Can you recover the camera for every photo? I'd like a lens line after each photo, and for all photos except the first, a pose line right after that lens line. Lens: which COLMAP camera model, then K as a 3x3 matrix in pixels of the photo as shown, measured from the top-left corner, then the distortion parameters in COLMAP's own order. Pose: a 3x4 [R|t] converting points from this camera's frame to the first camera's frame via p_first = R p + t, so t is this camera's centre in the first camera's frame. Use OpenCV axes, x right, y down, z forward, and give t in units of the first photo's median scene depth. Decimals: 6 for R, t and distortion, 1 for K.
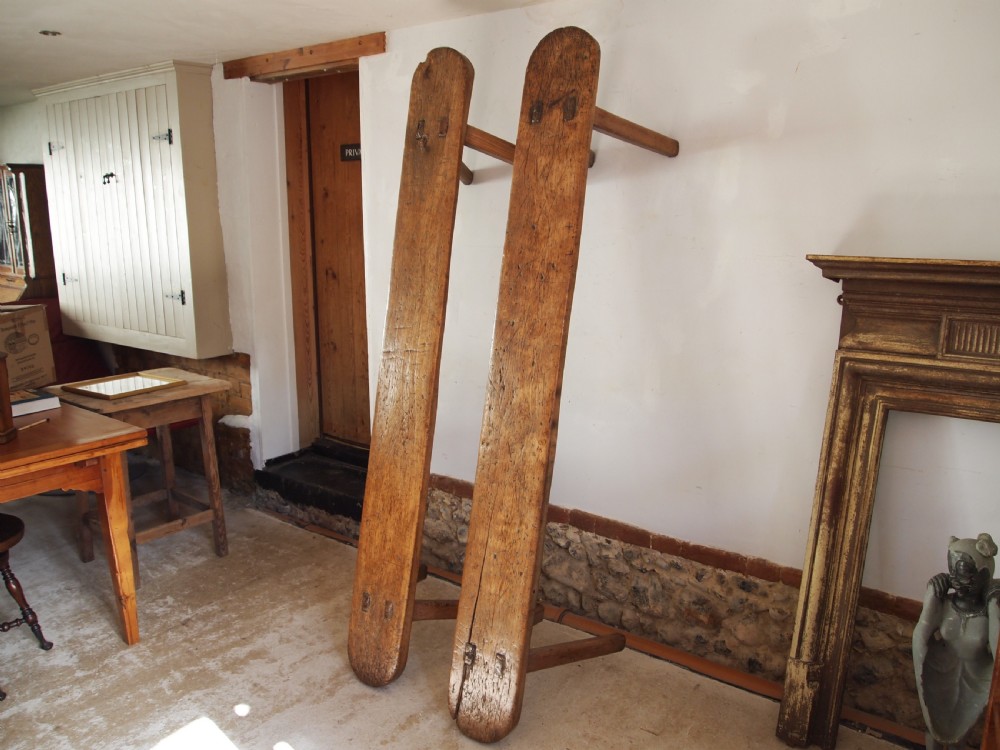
lens RADIAL K [[801.1, 0, 500.0], [0, 801.1, 375.0], [0, 0, 1]] dist [-0.048321, 0.003163]
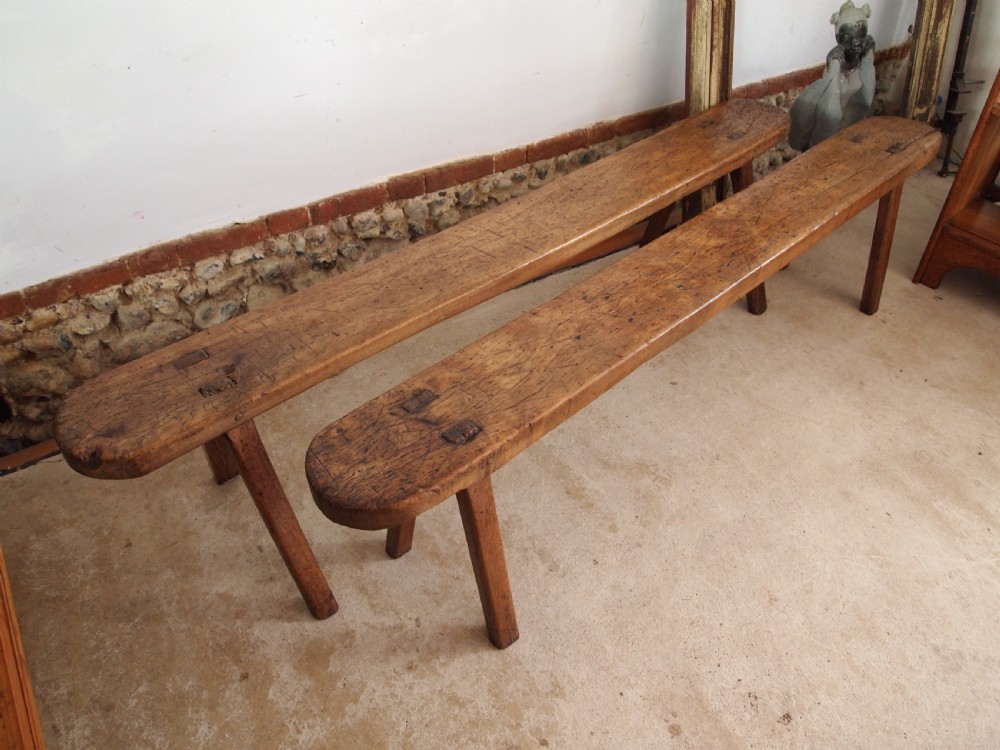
lens RADIAL K [[801.1, 0, 500.0], [0, 801.1, 375.0], [0, 0, 1]] dist [-0.048321, 0.003163]
pose [[0.338238, -0.616256, 0.711213, -0.560821], [0.179833, 0.784156, 0.593935, -0.115395], [-0.923718, -0.072992, 0.376055, 0.717862]]
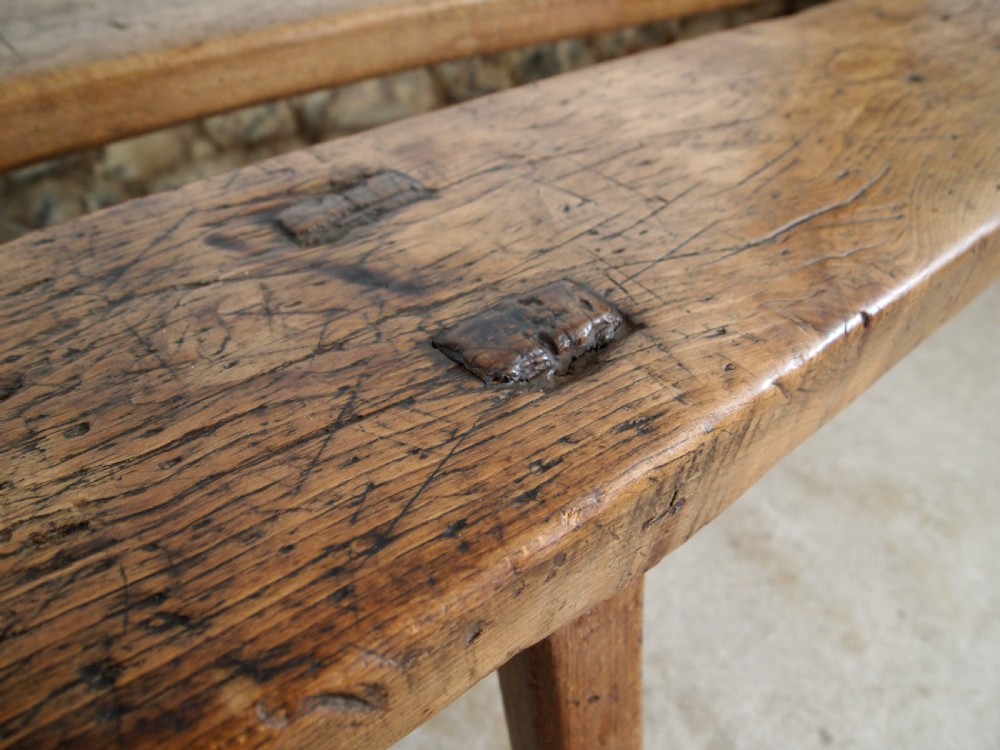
lens RADIAL K [[774.7, 0, 500.0], [0, 774.7, 375.0], [0, 0, 1]] dist [-0.044989, -0.001302]
pose [[0.391055, -0.602699, 0.695578, -0.305192], [0.152910, 0.787804, 0.596644, 0.153418], [-0.907576, -0.126960, 0.400233, 0.891517]]
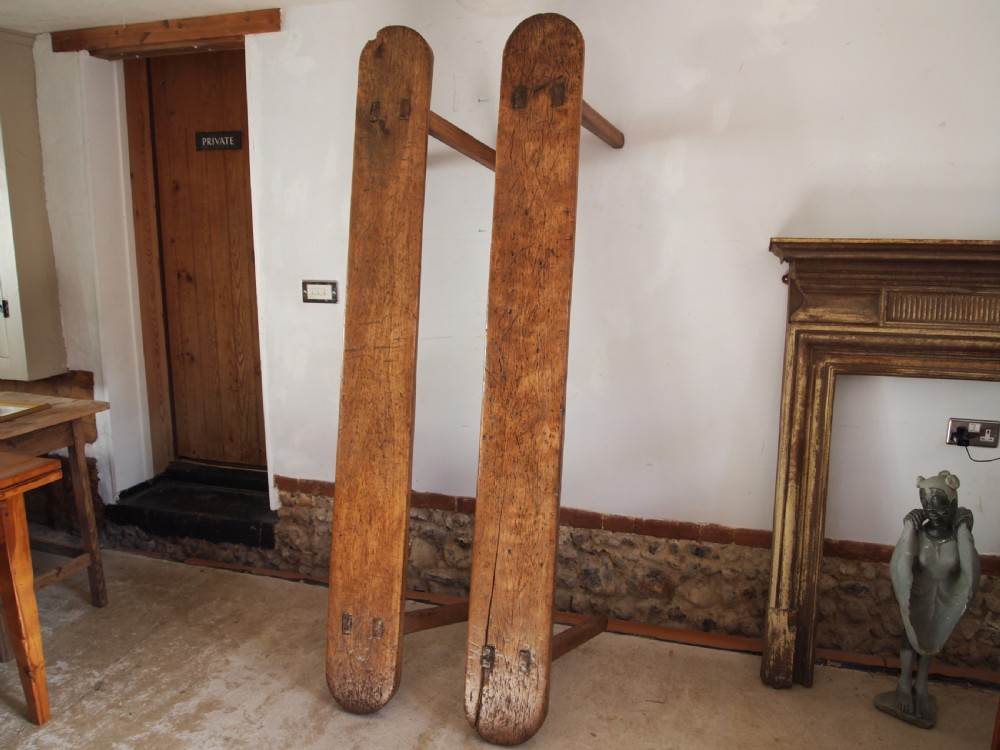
lens RADIAL K [[801.1, 0, 500.0], [0, 801.1, 375.0], [0, 0, 1]] dist [-0.048321, 0.003163]
pose [[0.943109, -0.062534, 0.326551, -0.277947], [0.066159, 0.997809, 0.000006, 0.010852], [-0.325836, 0.021599, 0.945180, 0.070874]]
